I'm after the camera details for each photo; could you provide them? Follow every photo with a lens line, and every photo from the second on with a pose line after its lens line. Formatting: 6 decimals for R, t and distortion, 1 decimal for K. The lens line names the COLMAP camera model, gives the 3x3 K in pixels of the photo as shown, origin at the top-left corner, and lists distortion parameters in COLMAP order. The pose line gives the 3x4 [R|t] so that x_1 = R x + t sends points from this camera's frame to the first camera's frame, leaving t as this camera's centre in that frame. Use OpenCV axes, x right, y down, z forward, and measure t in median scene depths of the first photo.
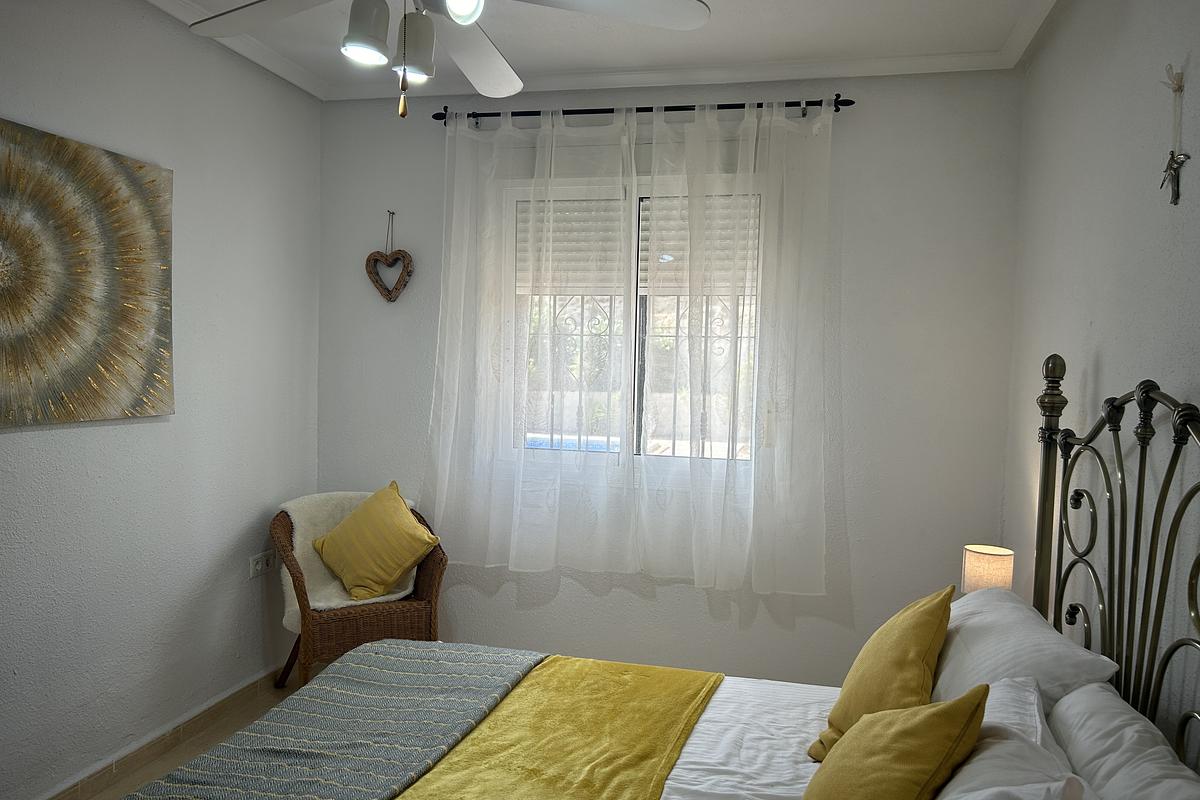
lens RADIAL K [[905.4, 0, 595.2], [0, 905.4, 403.0], [0, 0, 1]] dist [0.067961, -0.077562]
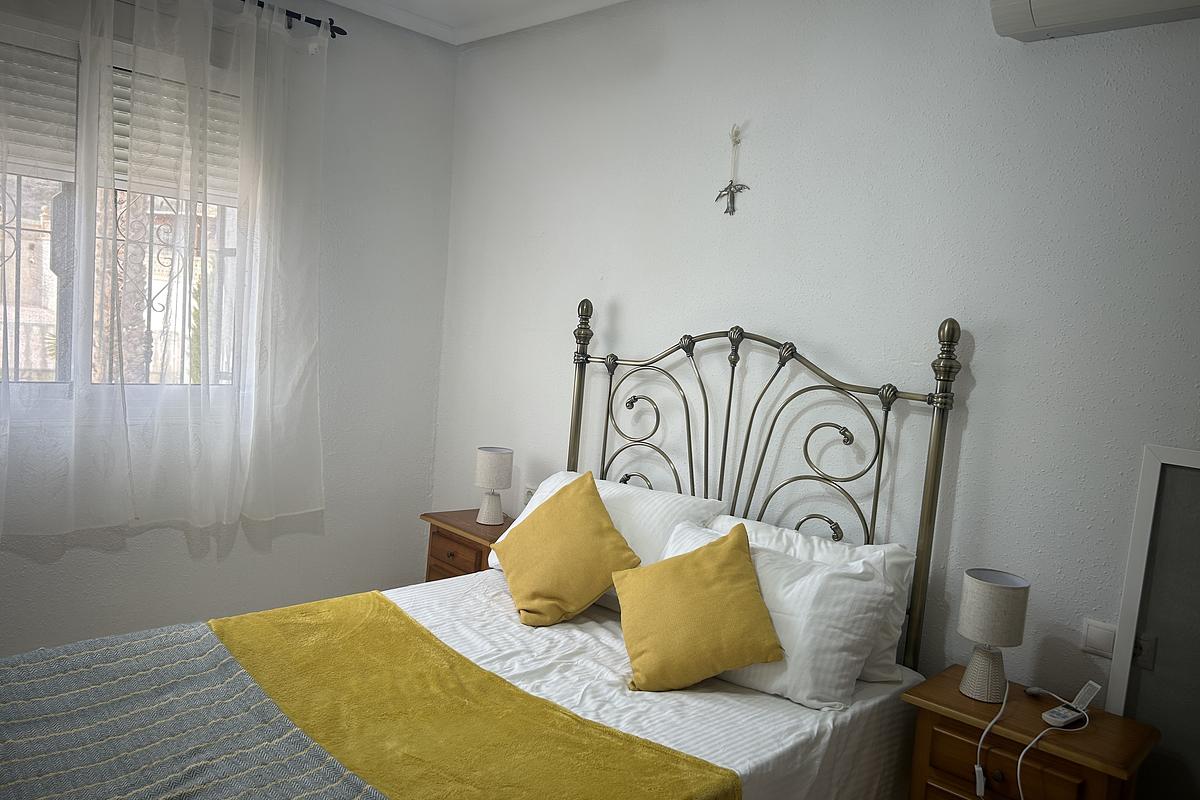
lens RADIAL K [[905.4, 0, 593.1], [0, 905.4, 395.9], [0, 0, 1]] dist [0.067961, -0.077562]
pose [[0.511150, -0.054273, 0.857777, -0.656504], [-0.028416, 0.996392, 0.079977, -0.016991], [-0.859022, -0.065254, 0.507763, 0.288590]]
